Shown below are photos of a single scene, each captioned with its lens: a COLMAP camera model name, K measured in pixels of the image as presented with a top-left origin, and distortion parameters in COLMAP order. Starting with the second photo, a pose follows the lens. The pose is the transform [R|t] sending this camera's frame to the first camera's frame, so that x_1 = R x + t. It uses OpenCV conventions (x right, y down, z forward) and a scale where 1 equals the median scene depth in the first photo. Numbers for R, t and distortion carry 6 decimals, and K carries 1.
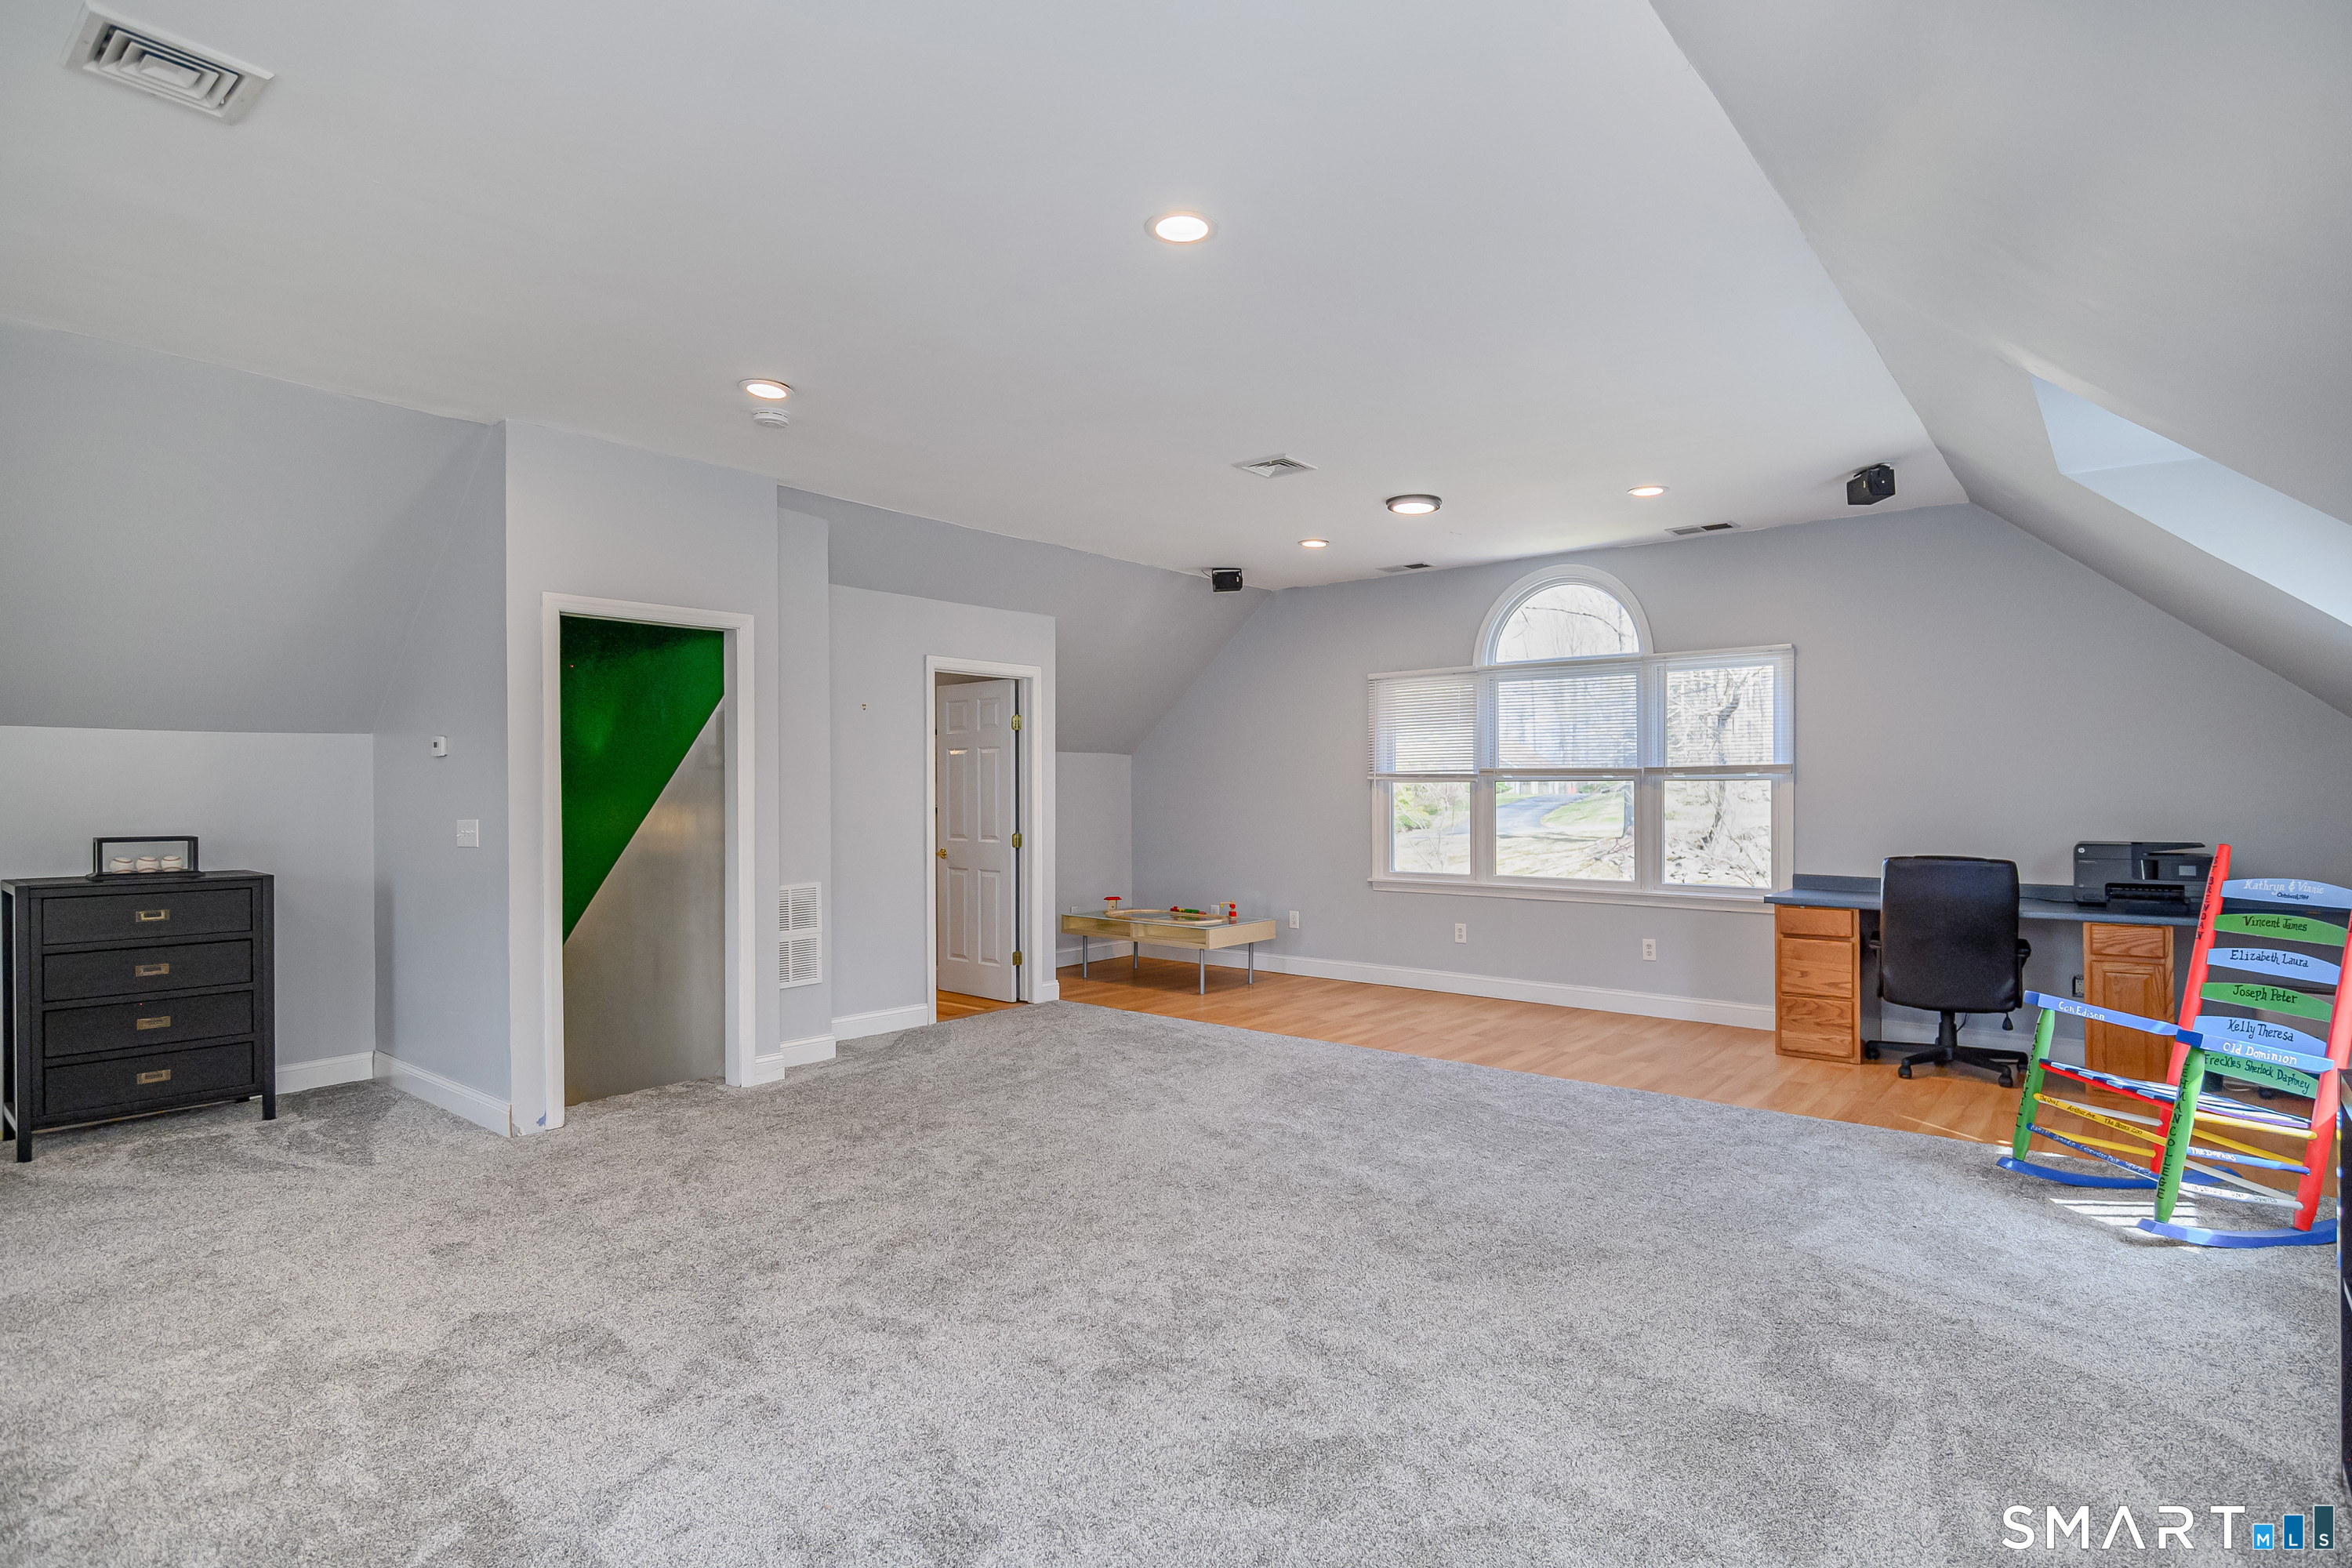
lens RADIAL K [[1199.5, 0, 1175.1], [0, 1199.5, 805.1], [0, 0, 1]] dist [-0.002197, 0.000284]
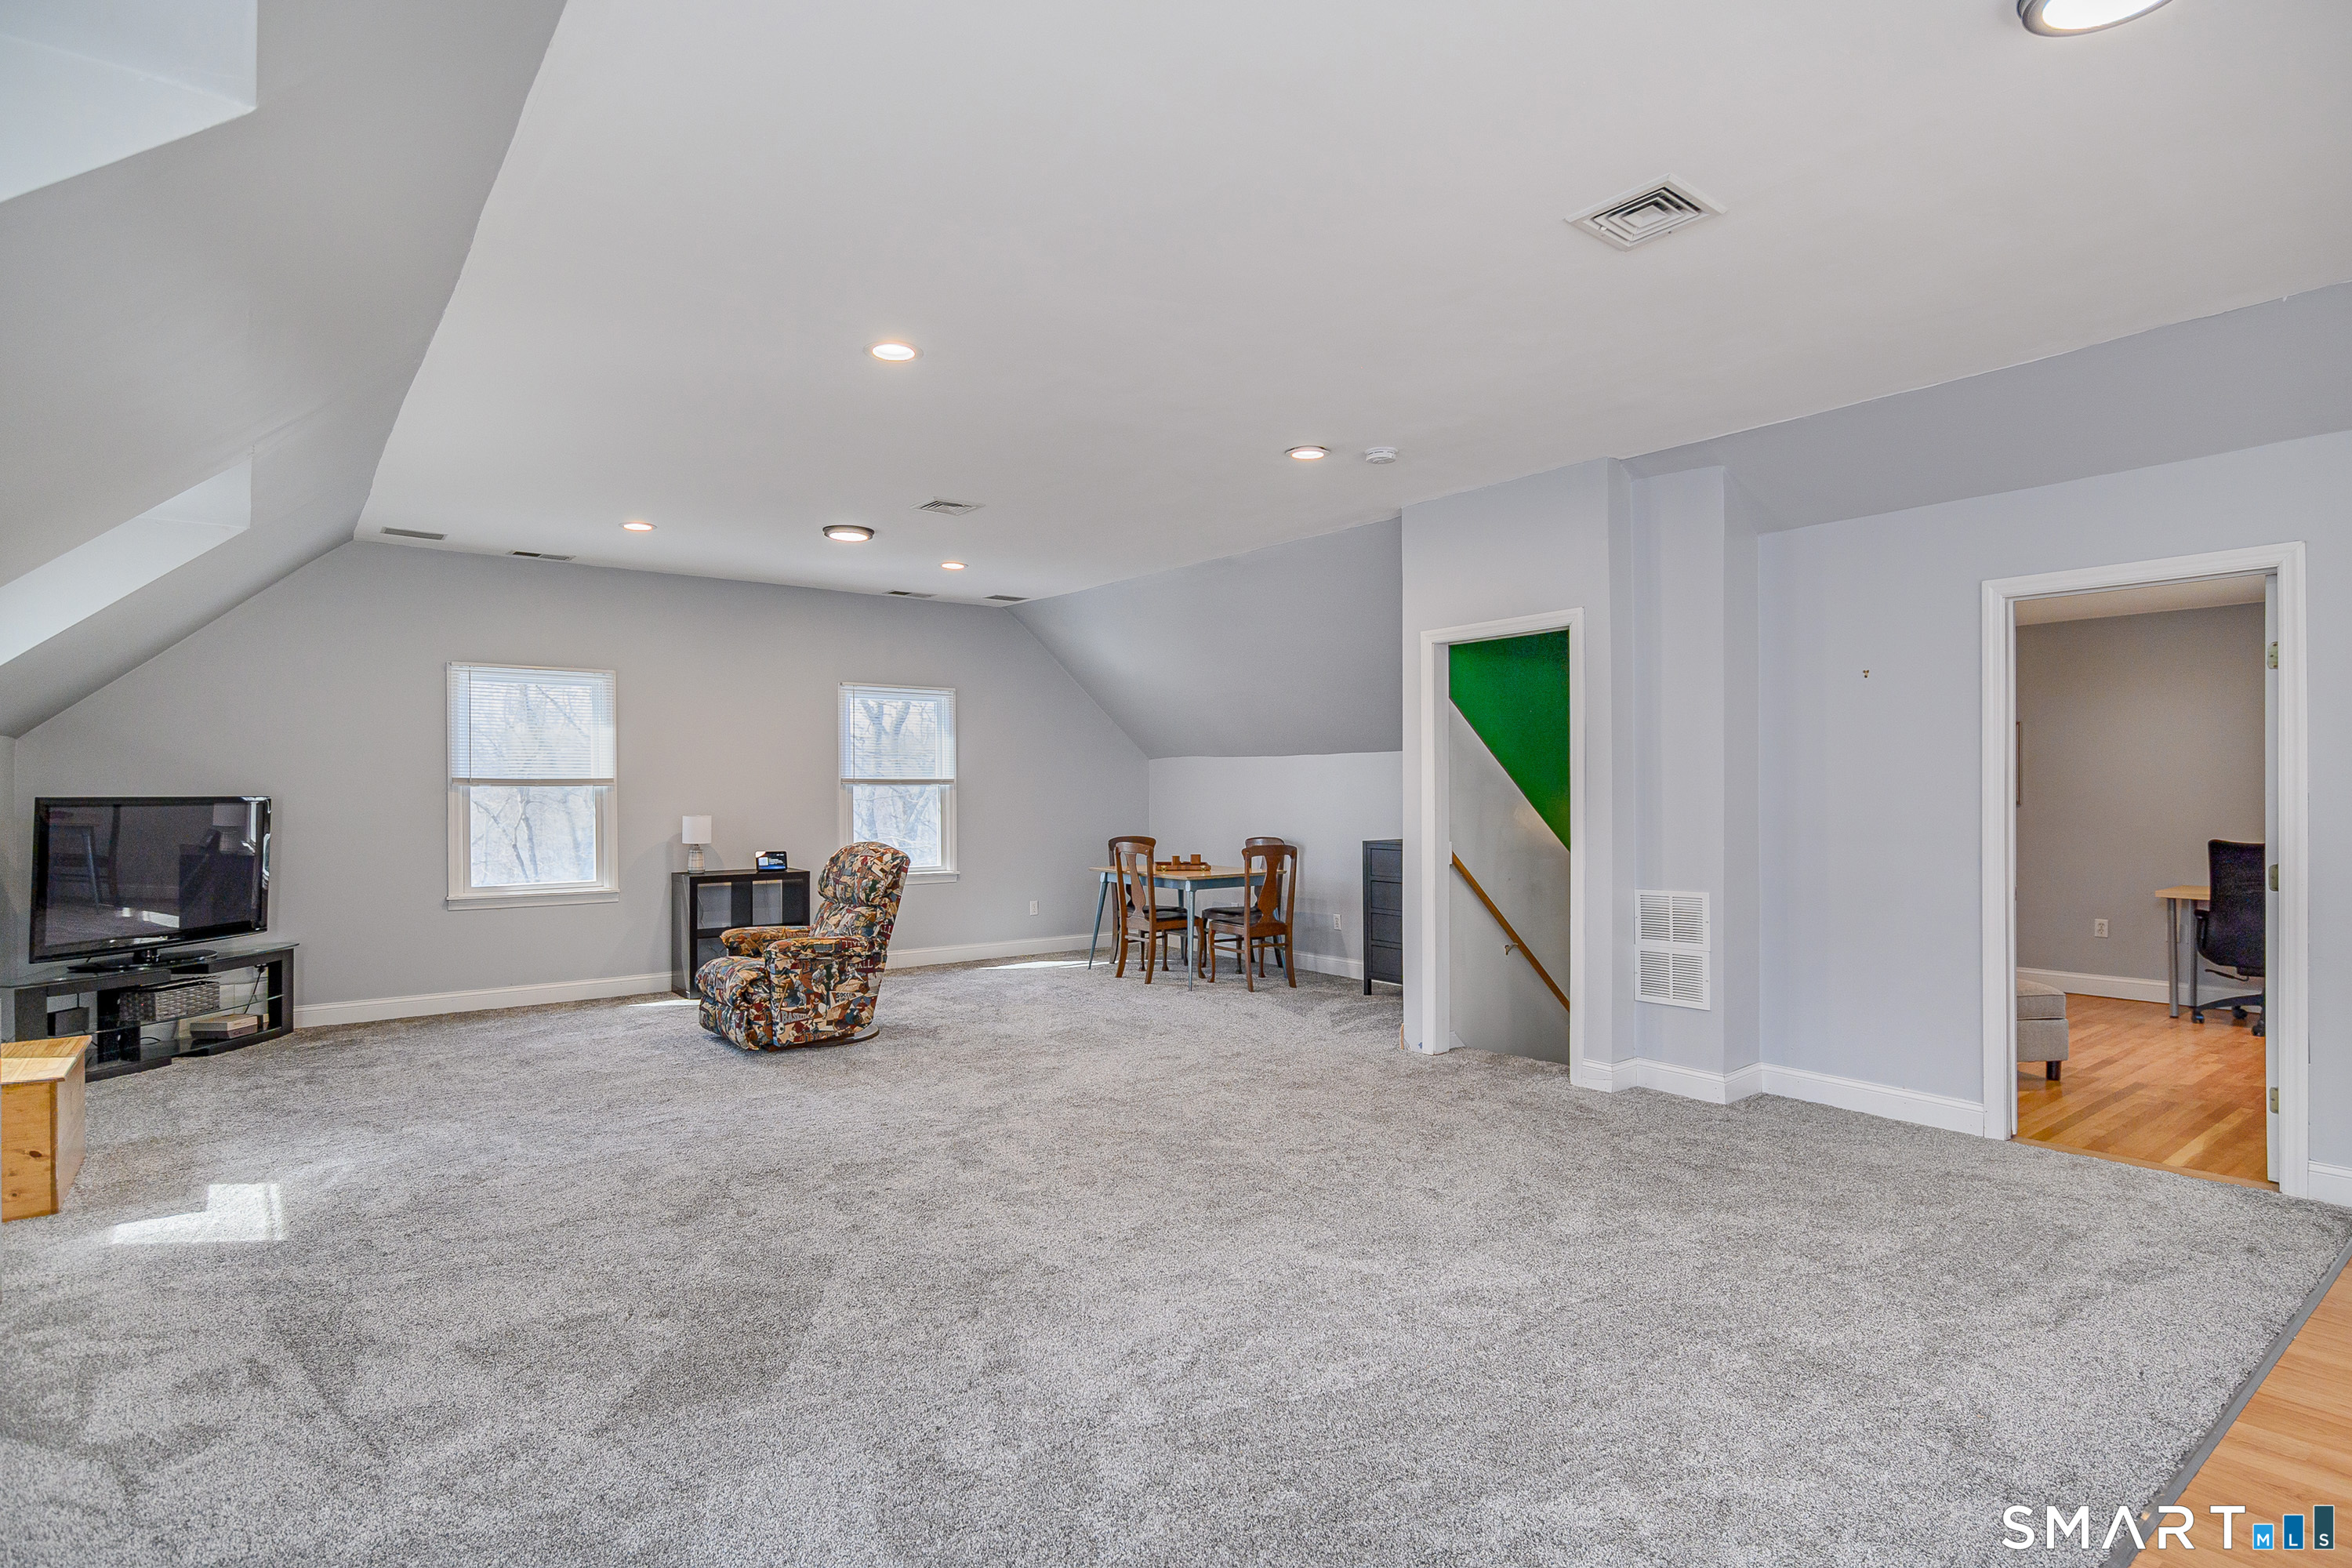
lens RADIAL K [[1199.5, 0, 1175.1], [0, 1199.5, 805.1], [0, 0, 1]] dist [-0.002197, 0.000284]
pose [[-0.187188, 0.016555, -0.982185, 0.686631], [-0.004024, 0.999837, 0.017619, -0.013893], [0.982316, 0.007250, -0.187090, 0.864699]]
